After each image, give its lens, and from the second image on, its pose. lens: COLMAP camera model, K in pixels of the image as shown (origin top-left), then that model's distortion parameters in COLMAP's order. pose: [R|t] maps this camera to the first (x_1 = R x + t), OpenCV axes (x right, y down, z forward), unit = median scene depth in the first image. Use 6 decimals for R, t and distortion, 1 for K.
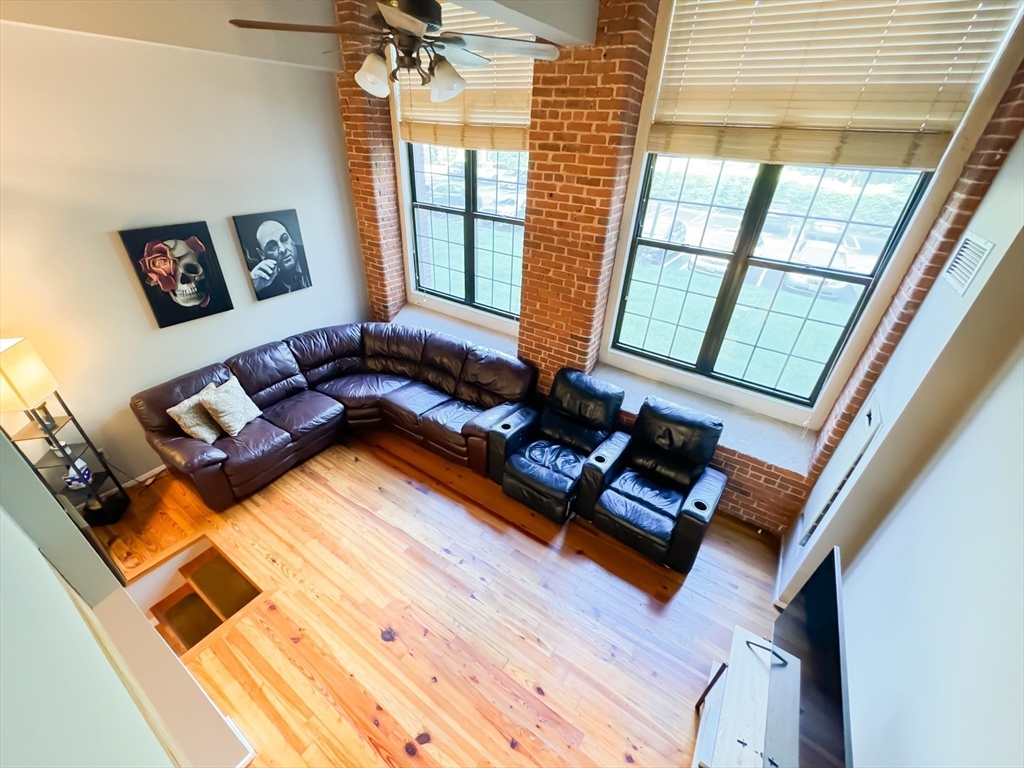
lens RADIAL K [[409.2, 0, 509.5], [0, 409.2, 385.2], [0, 0, 1]] dist [-0.003990, -0.000125]
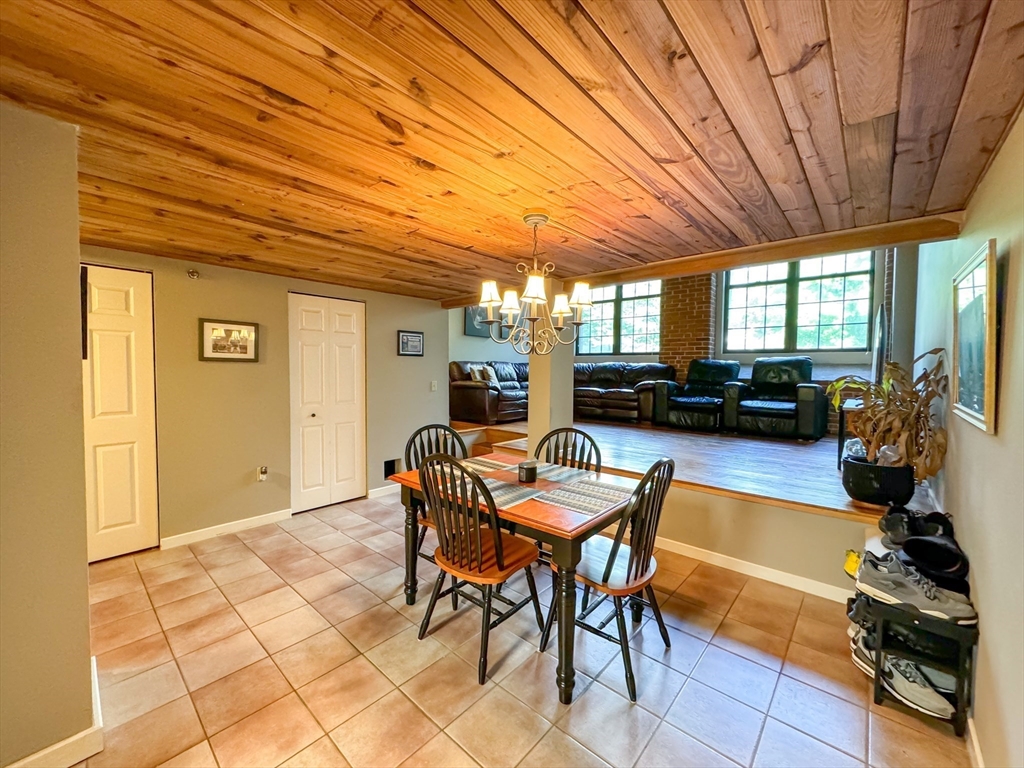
lens RADIAL K [[409.2, 0, 509.0], [0, 409.2, 386.3], [0, 0, 1]] dist [-0.003990, -0.000125]
pose [[0.989092, -0.025173, -0.145133, -0.348476], [-0.050091, 0.869087, -0.492117, 0.859093], [0.138521, 0.494018, 0.858346, -0.401908]]
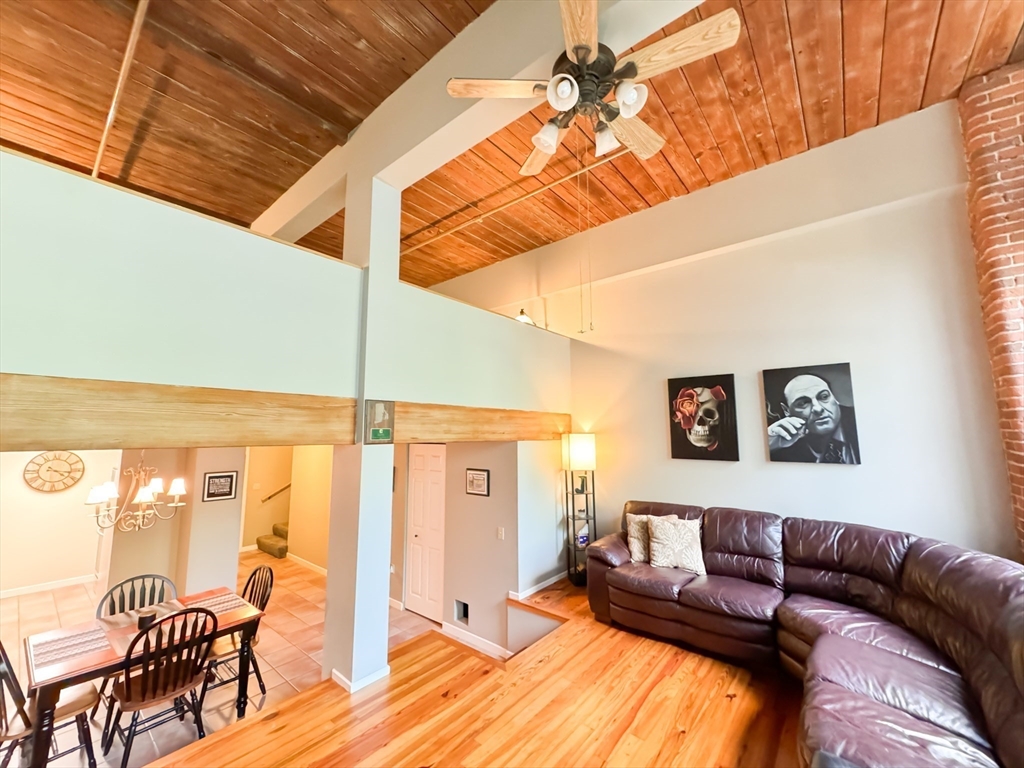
lens RADIAL K [[409.2, 0, 510.6], [0, 409.2, 383.8], [0, 0, 1]] dist [-0.003990, -0.000125]
pose [[-0.110713, -0.155653, -0.981588, 0.330225], [-0.526379, 0.846942, -0.074931, 0.009115], [0.843011, 0.508391, -0.175700, 0.628207]]
